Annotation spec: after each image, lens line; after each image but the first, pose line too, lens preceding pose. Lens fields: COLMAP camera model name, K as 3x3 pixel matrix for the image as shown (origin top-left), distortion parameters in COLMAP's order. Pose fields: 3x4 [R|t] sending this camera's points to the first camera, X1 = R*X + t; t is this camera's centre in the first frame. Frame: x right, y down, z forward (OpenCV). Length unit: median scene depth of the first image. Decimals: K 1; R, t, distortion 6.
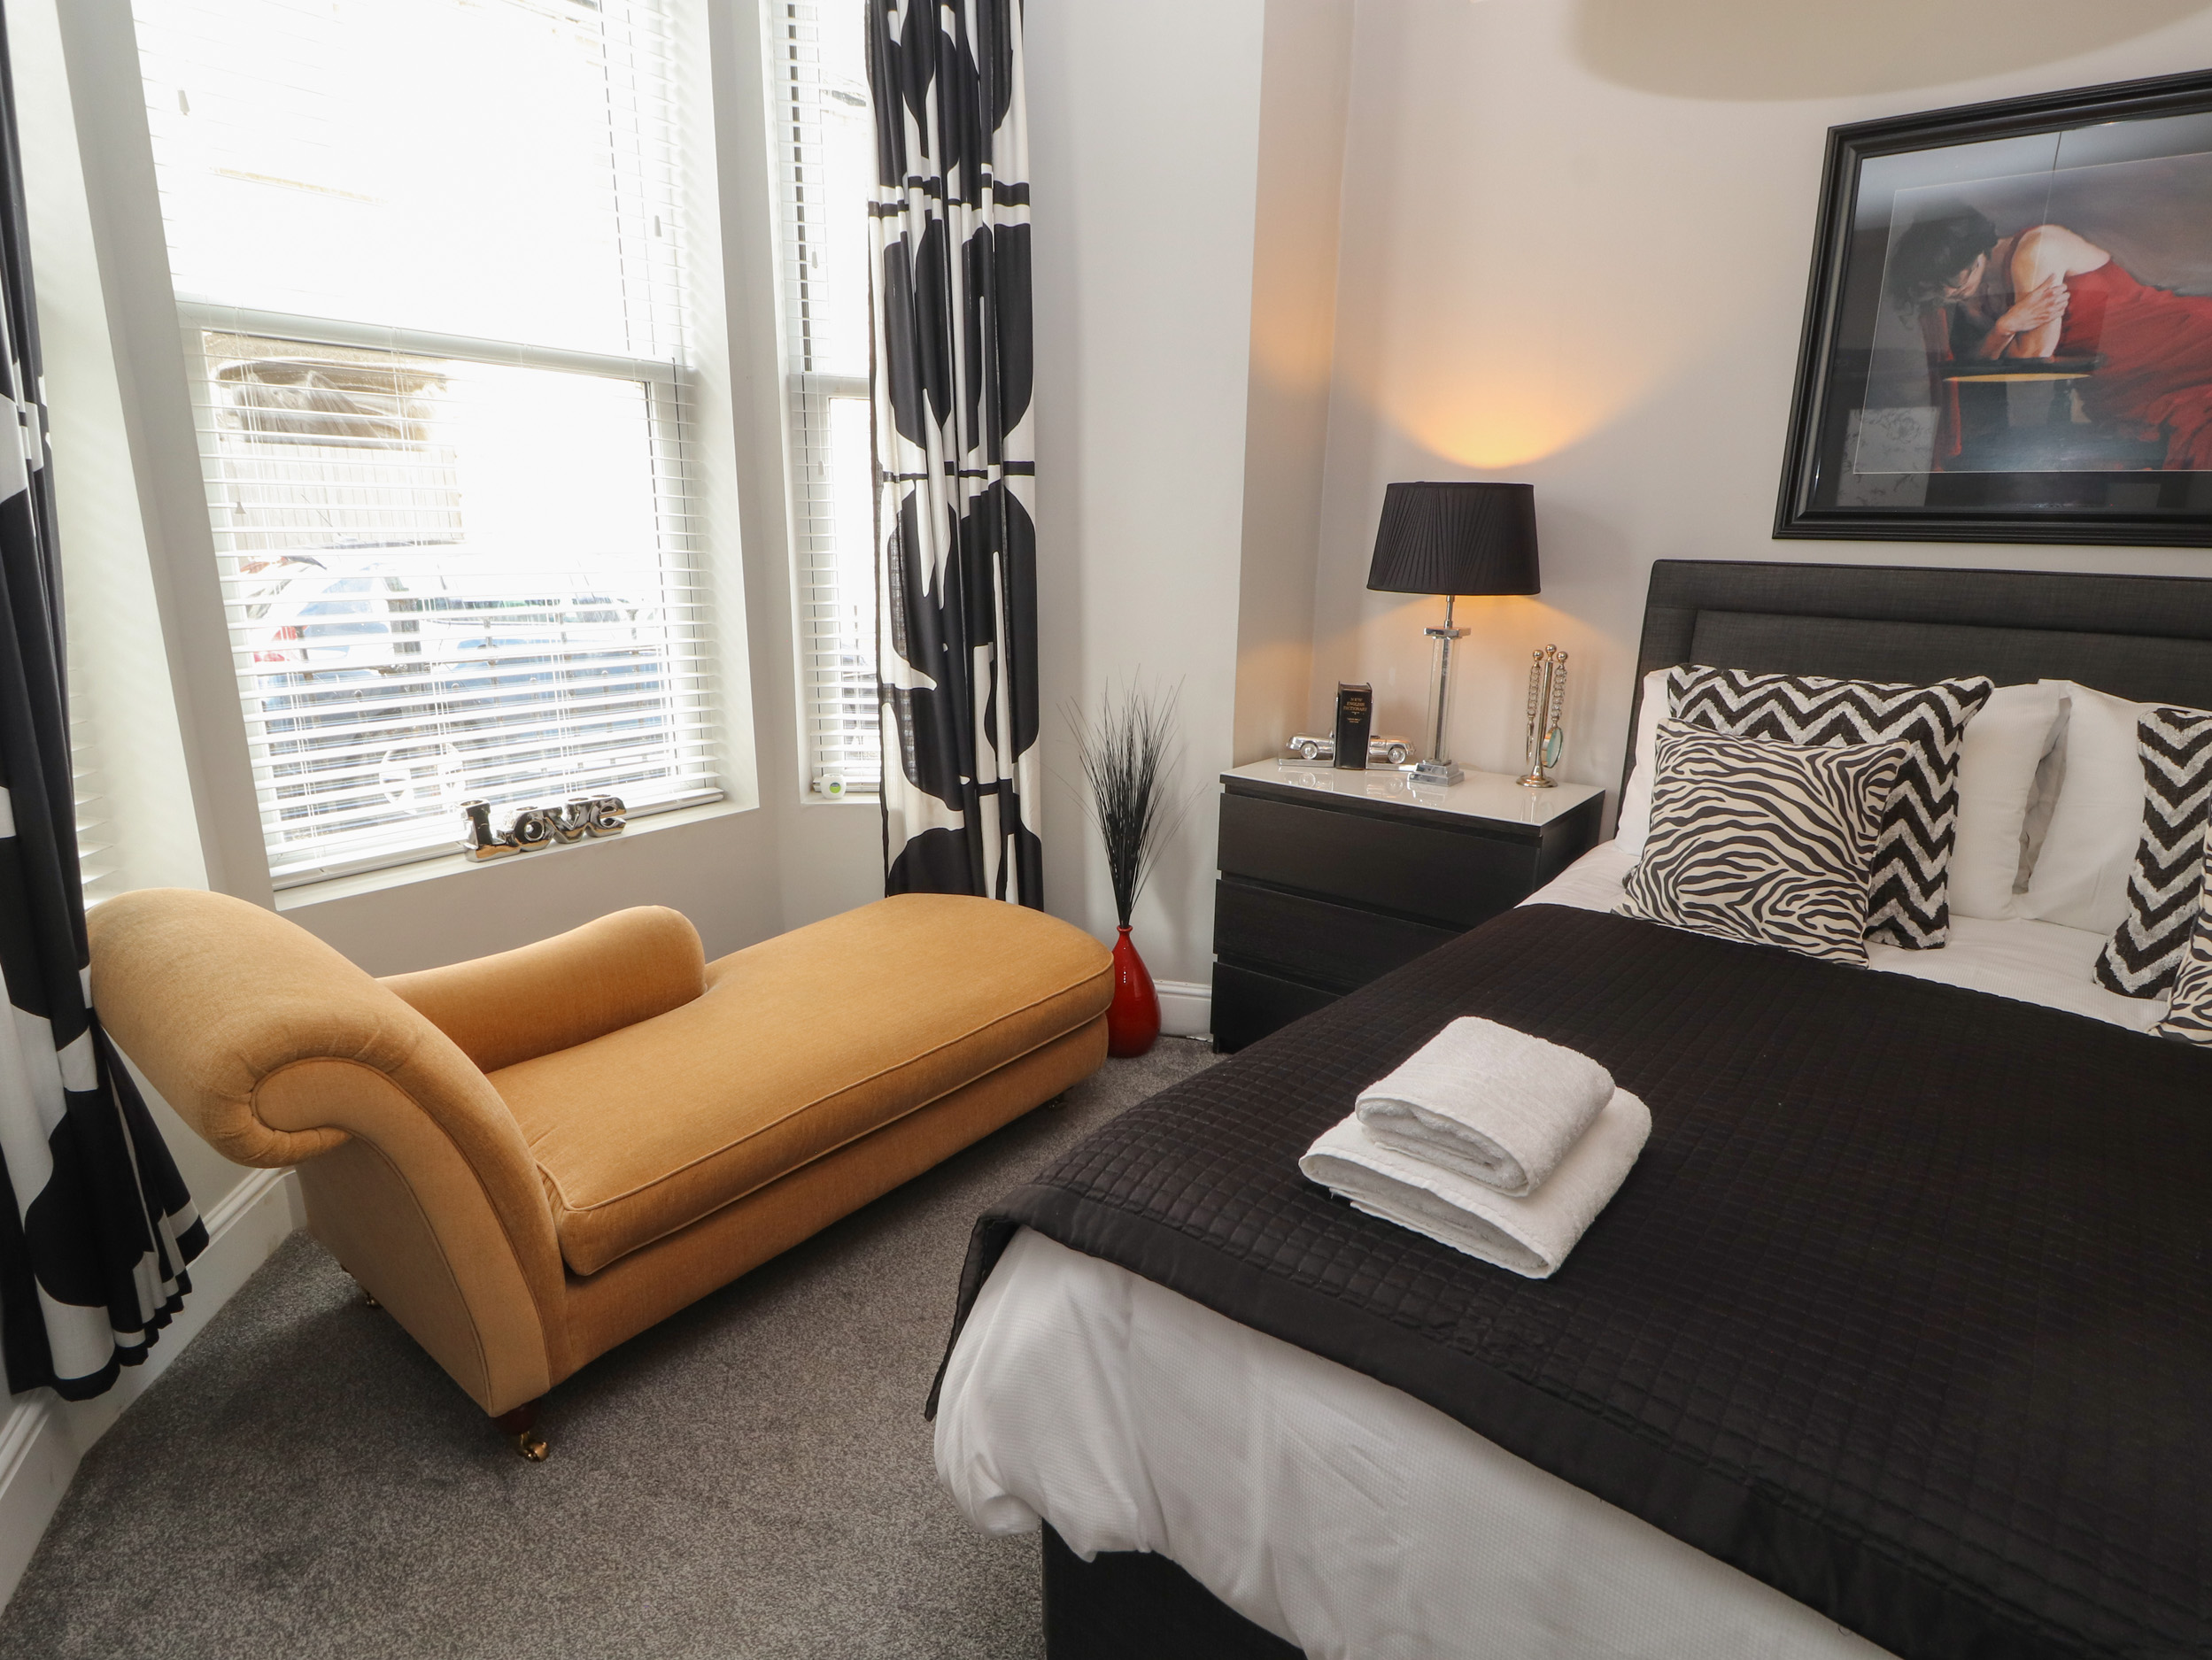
lens RADIAL K [[1131.6, 0, 1122.5], [0, 1131.6, 827.3], [0, 0, 1]] dist [-0.009907, -0.012073]
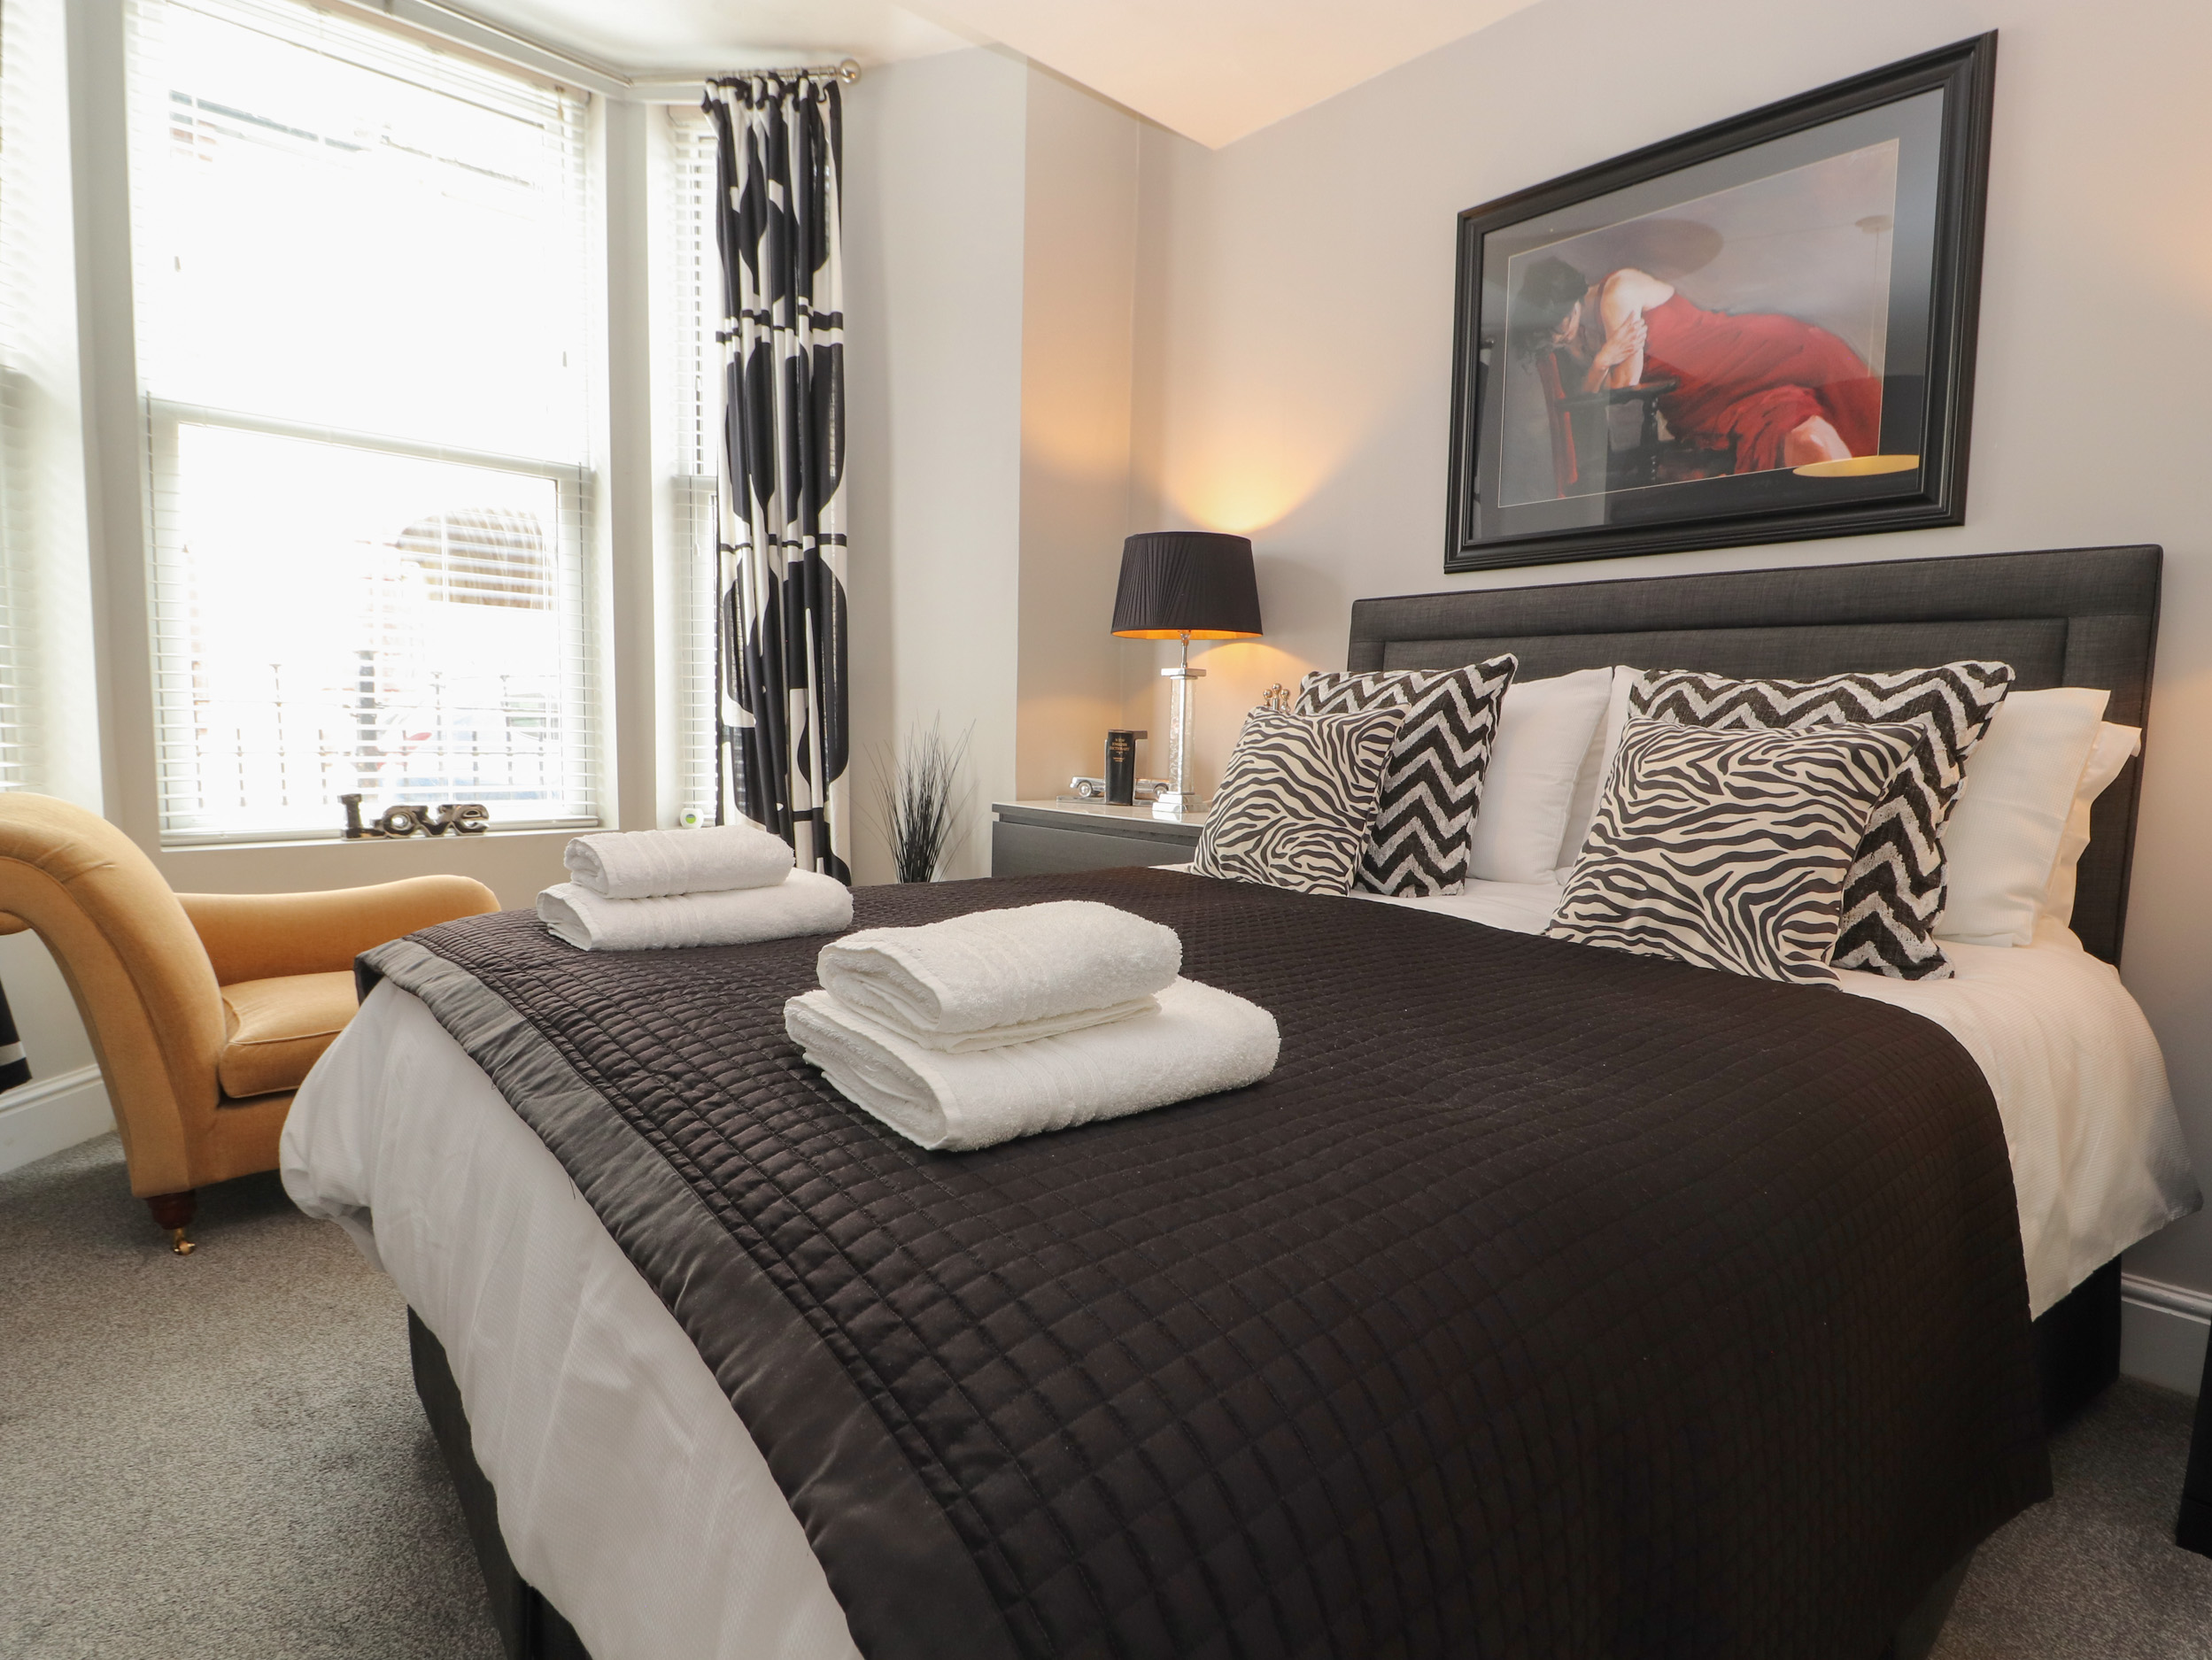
lens RADIAL K [[1131.6, 0, 1125.1], [0, 1131.6, 842.6], [0, 0, 1]] dist [-0.009907, -0.012073]
pose [[0.987279, 0.024262, -0.157134, 0.511290], [-0.047565, 0.988098, -0.146290, 0.192314], [0.151714, 0.151903, 0.976682, -0.070449]]
